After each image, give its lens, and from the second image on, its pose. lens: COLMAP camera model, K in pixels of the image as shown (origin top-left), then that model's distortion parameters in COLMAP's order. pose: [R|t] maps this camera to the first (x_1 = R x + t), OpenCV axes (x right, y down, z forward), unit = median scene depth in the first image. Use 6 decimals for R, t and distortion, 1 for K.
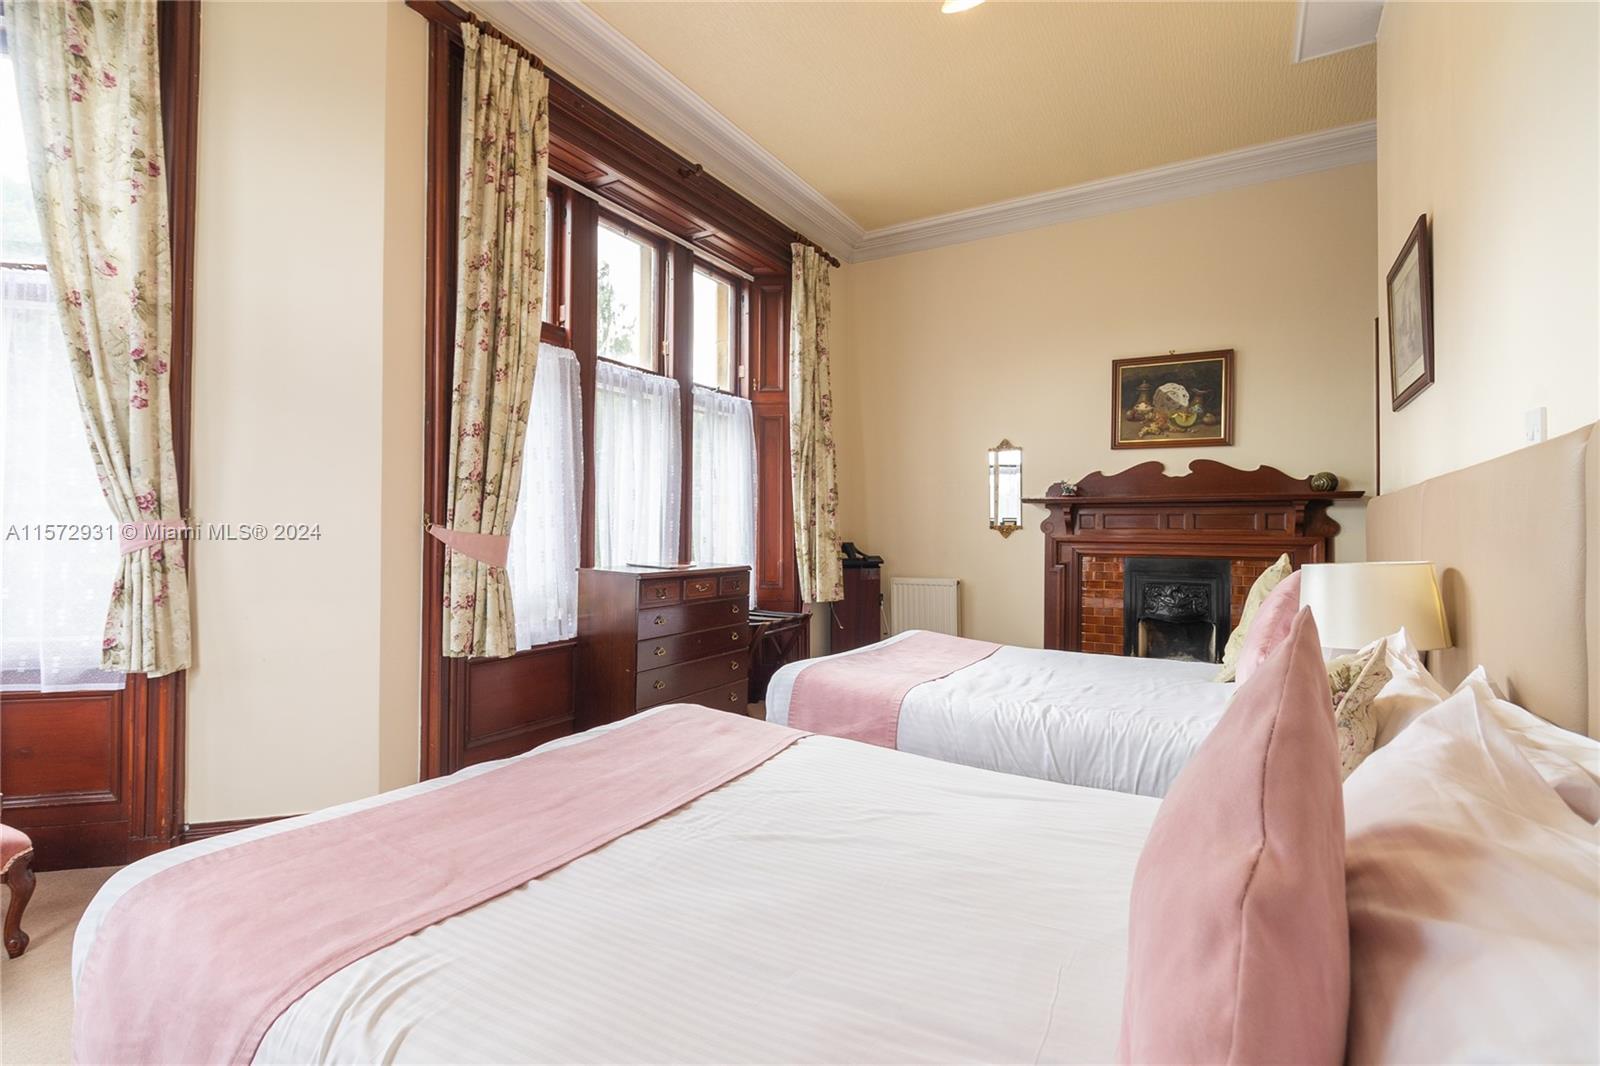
lens RADIAL K [[735.7, 0, 800.0], [0, 735.7, 533.0], [0, 0, 1]] dist [0.006157, -0.000896]
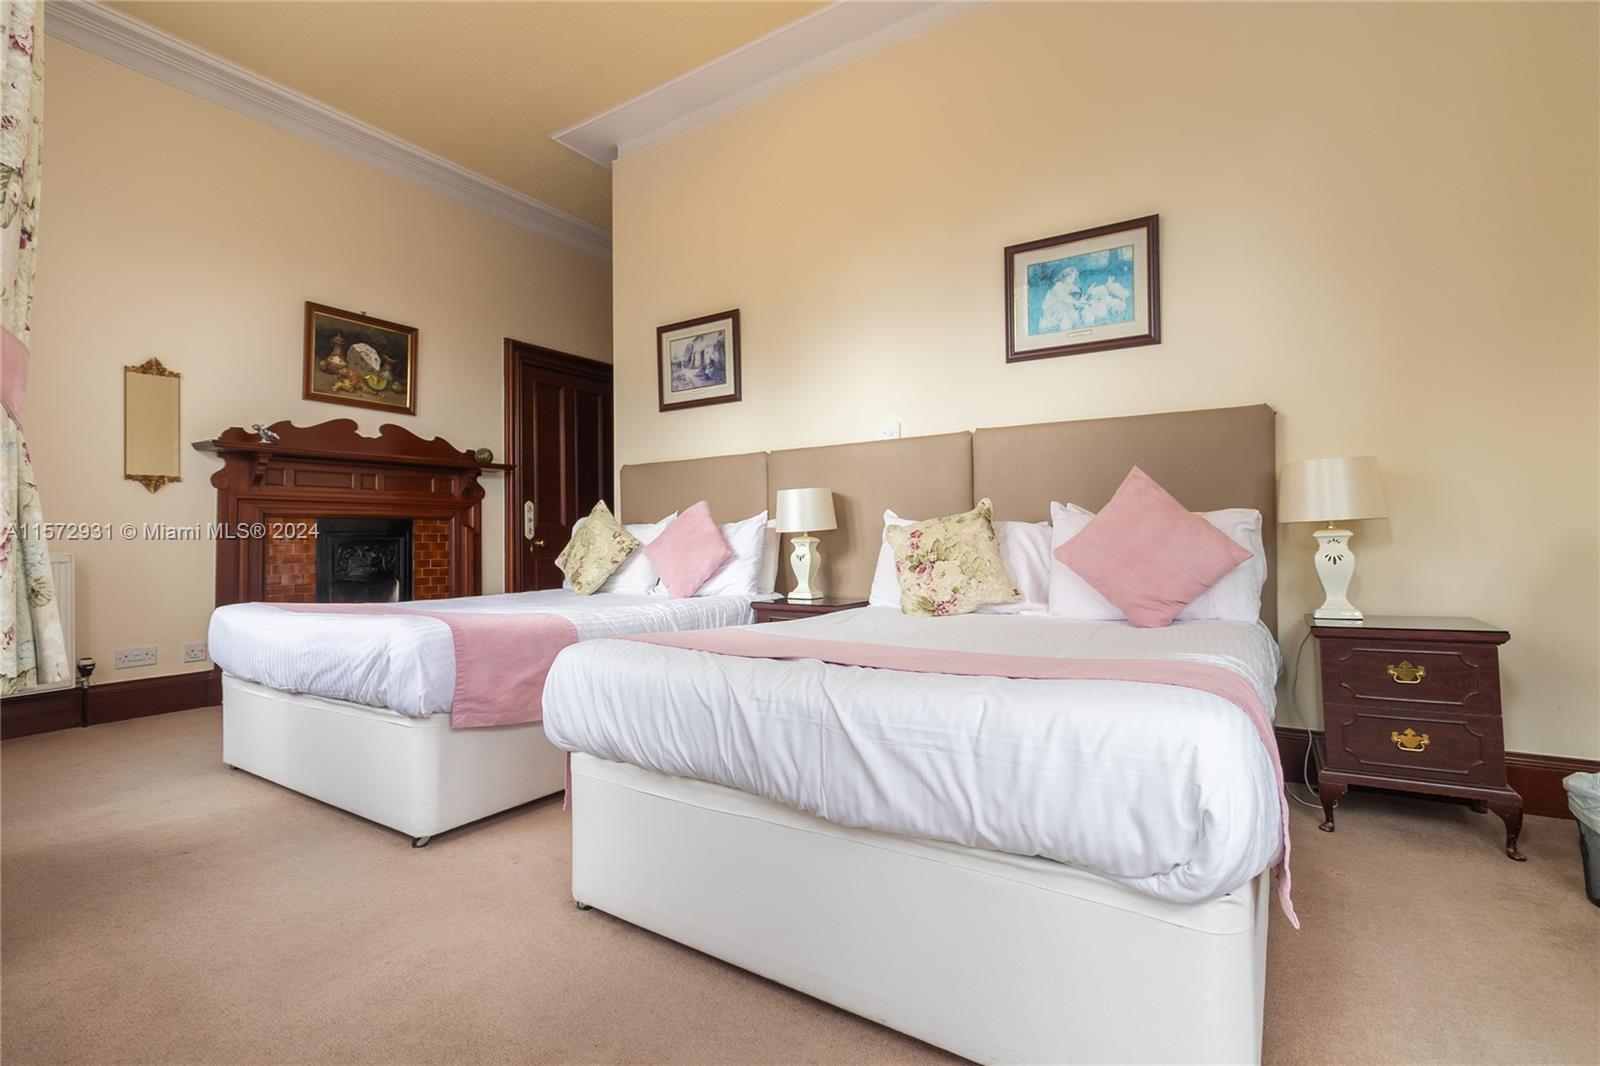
lens RADIAL K [[735.7, 0, 800.0], [0, 735.7, 533.0], [0, 0, 1]] dist [0.006157, -0.000896]
pose [[0.035640, -0.004658, 0.999354, -0.481184], [0.016899, 0.999849, 0.004057, 0.060715], [-0.999222, 0.016743, 0.035713, 0.372654]]
